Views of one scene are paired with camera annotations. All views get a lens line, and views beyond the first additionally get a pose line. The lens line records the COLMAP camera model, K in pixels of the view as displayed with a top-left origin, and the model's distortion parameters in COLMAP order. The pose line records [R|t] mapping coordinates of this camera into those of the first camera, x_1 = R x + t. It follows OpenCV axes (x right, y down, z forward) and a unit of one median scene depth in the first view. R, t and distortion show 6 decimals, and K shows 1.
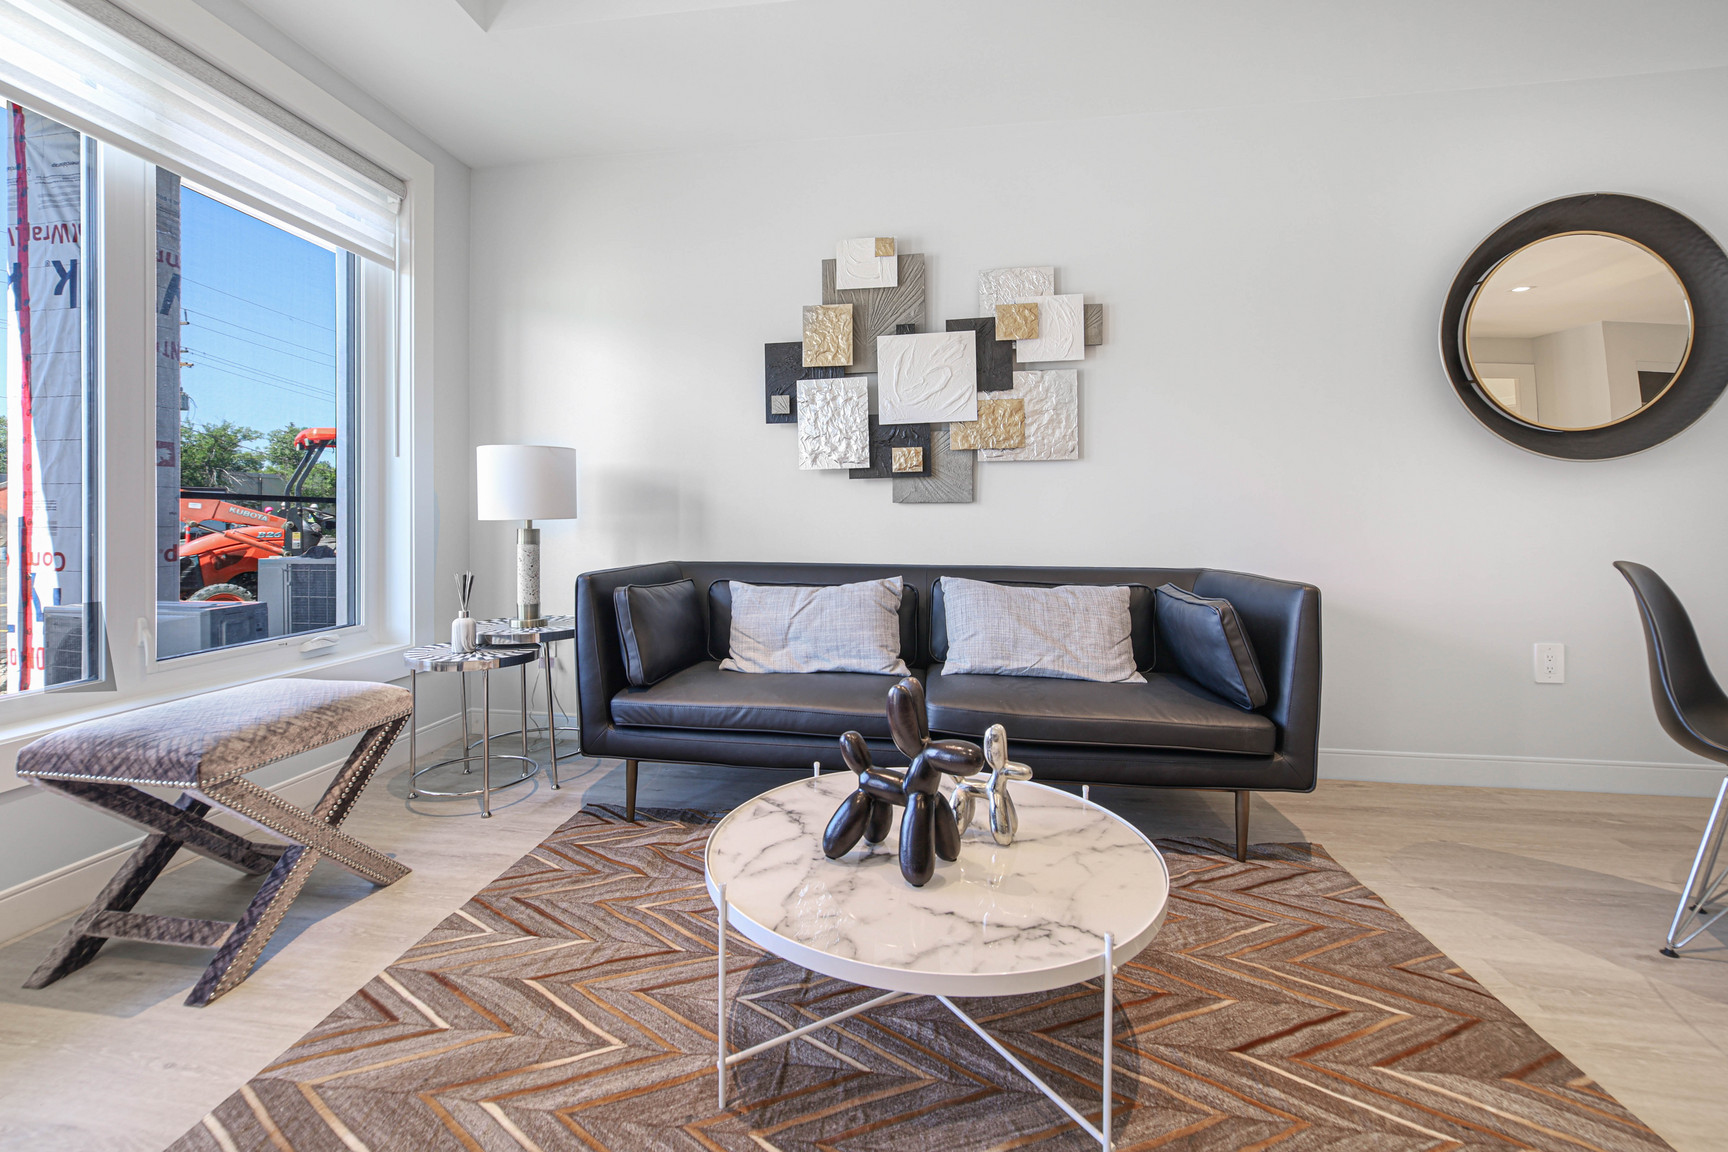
lens RADIAL K [[748.7, 0, 839.7], [0, 748.7, 520.7], [0, 0, 1]] dist [-0.003127, 0.000183]
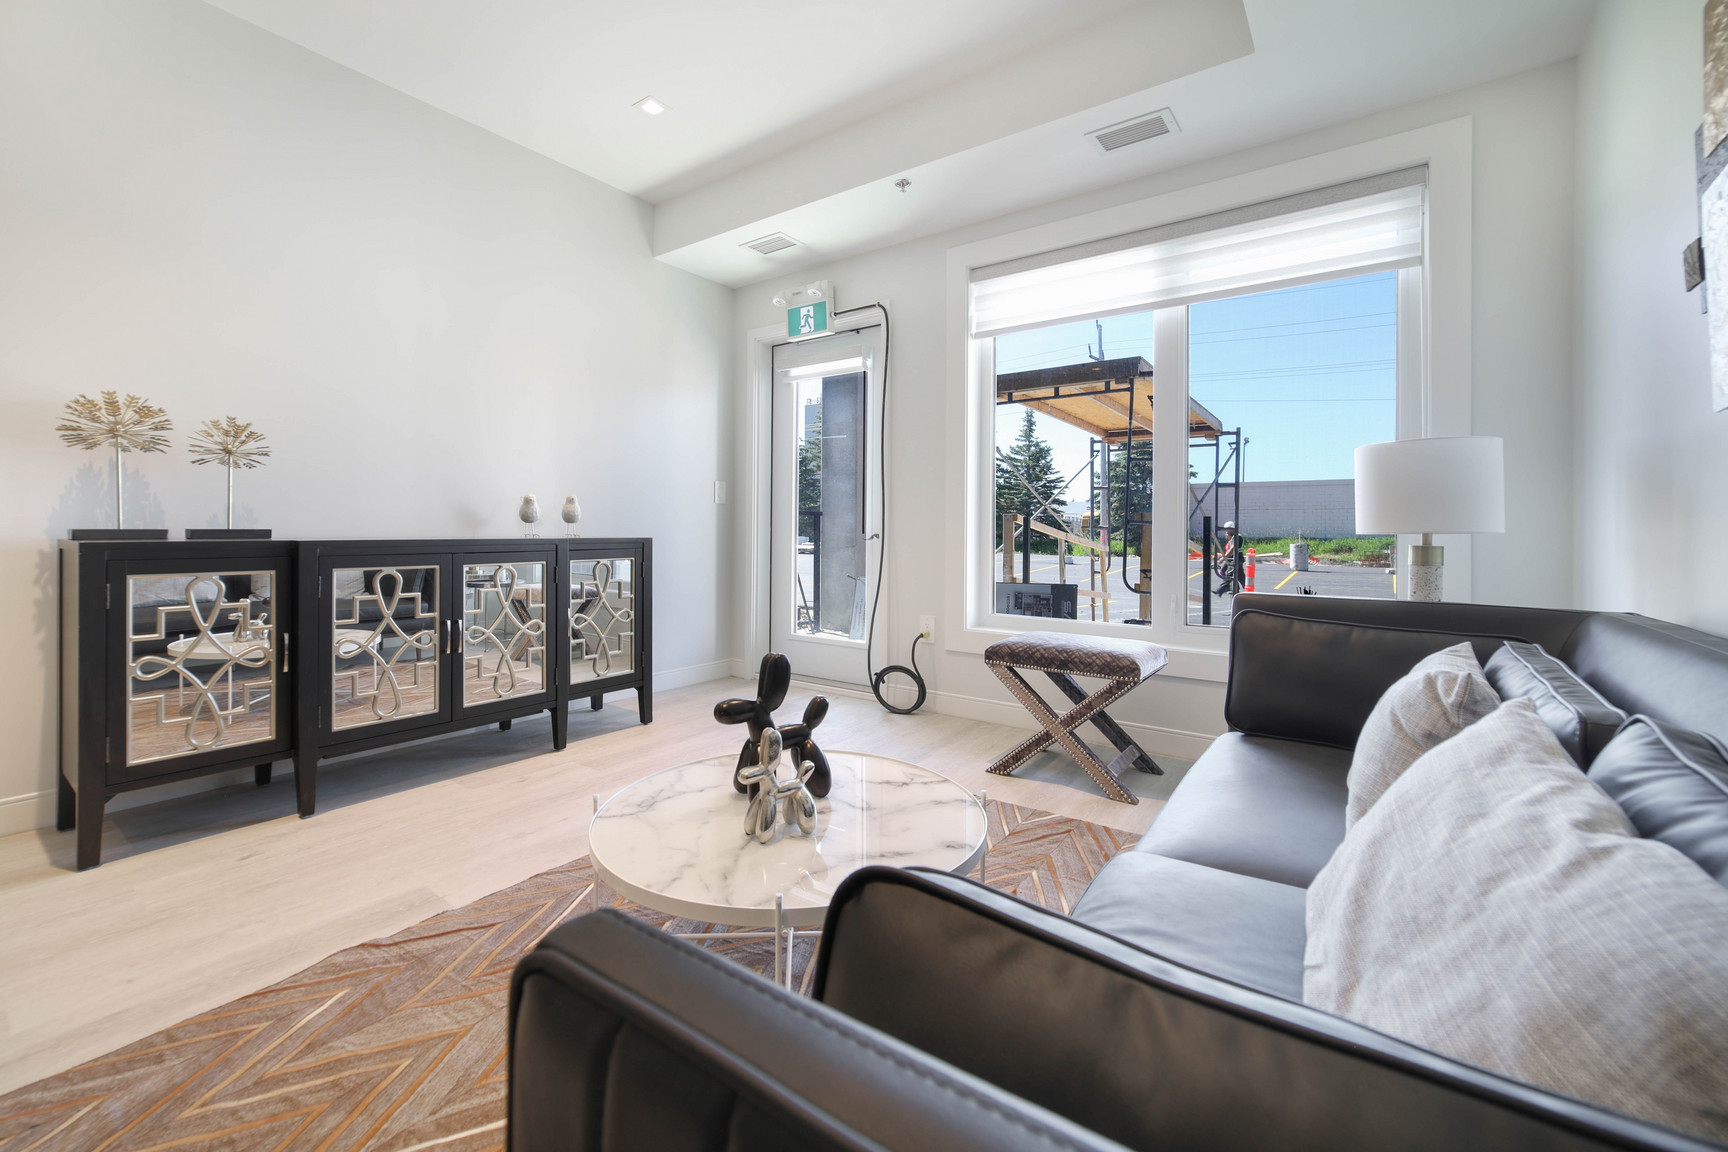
lens RADIAL K [[712.6, 0, 844.8], [0, 712.6, 536.5], [0, 0, 1]] dist [-0.011074, 0.000457]
pose [[-0.472825, 0.003985, -0.881147, 0.524675], [-0.010012, 0.999901, 0.009894, -0.000112], [0.881099, 0.013501, -0.472739, 0.798814]]
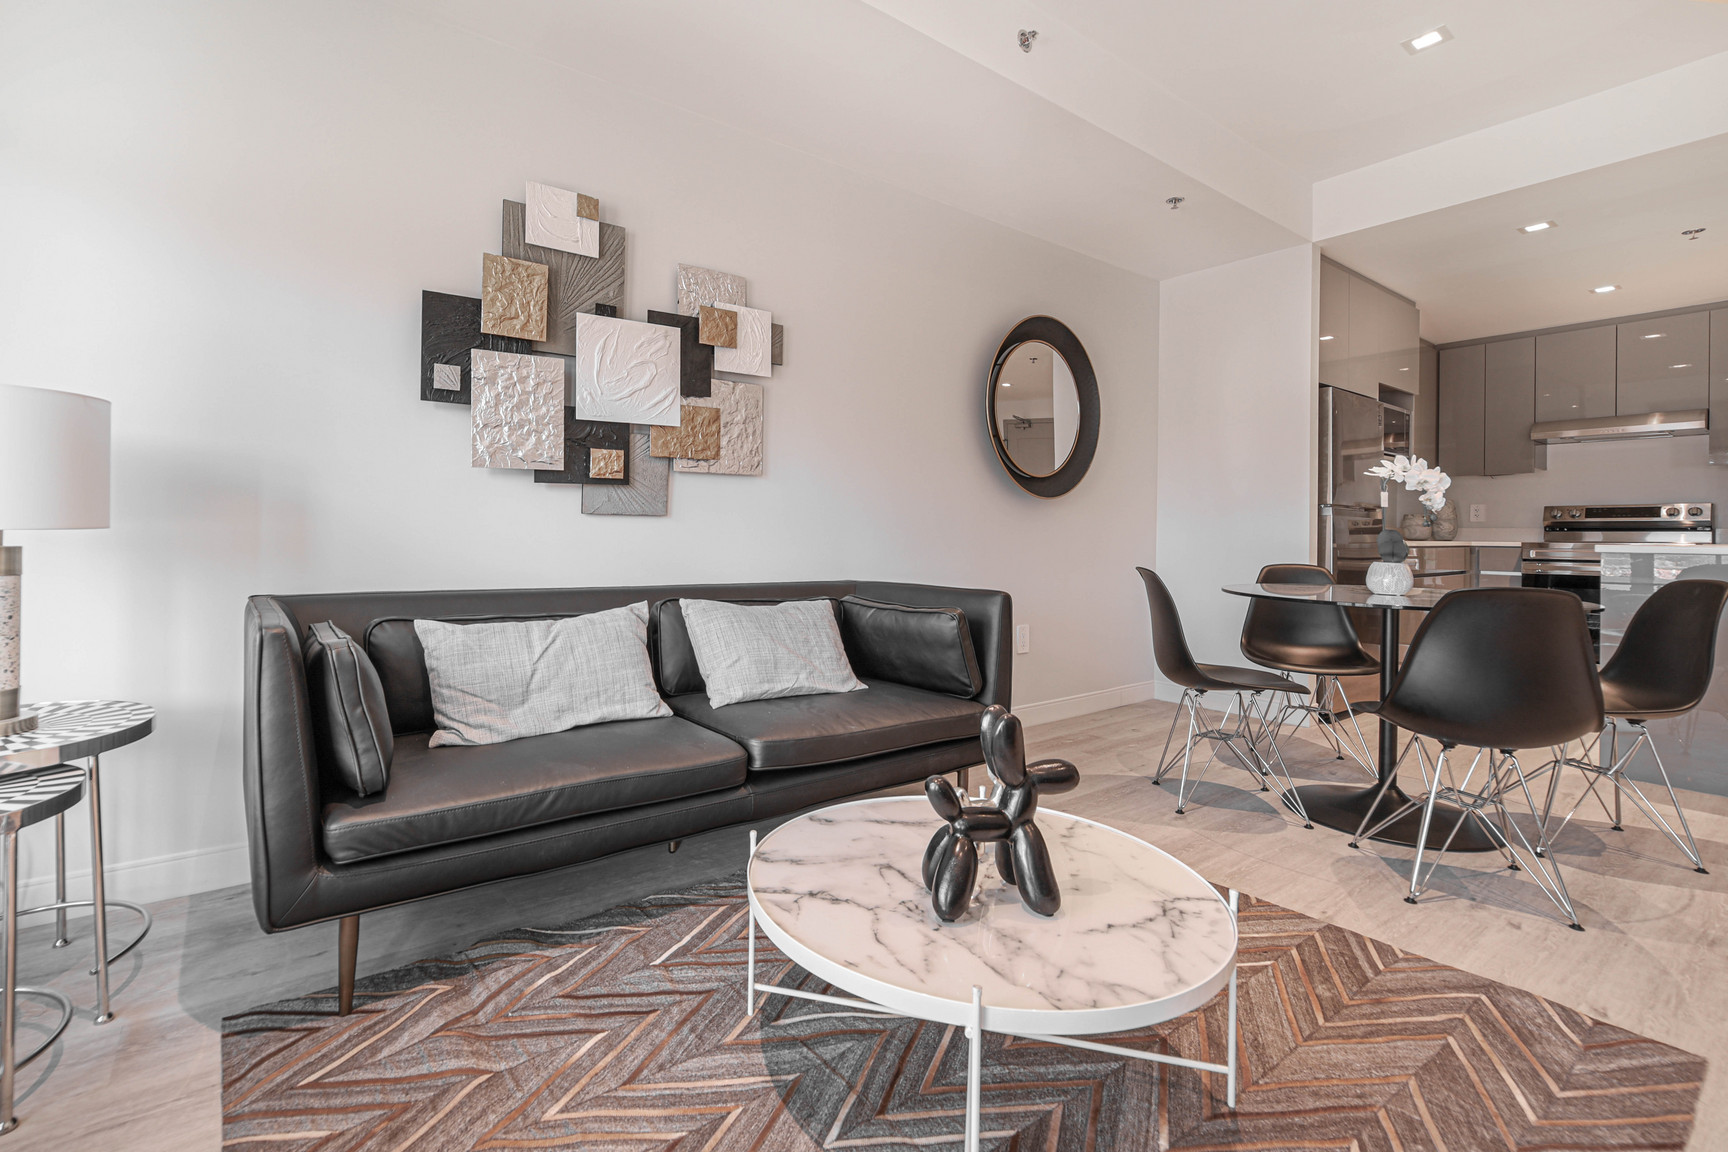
lens RADIAL K [[780.9, 0, 777.9], [0, 780.9, 525.9], [0, 0, 1]] dist [-0.001016, 0.000333]
pose [[0.724770, 0.015522, 0.688816, -0.387035], [-0.011775, 0.999879, -0.010142, -0.004098], [-0.688890, -0.000760, 0.724865, 0.224877]]
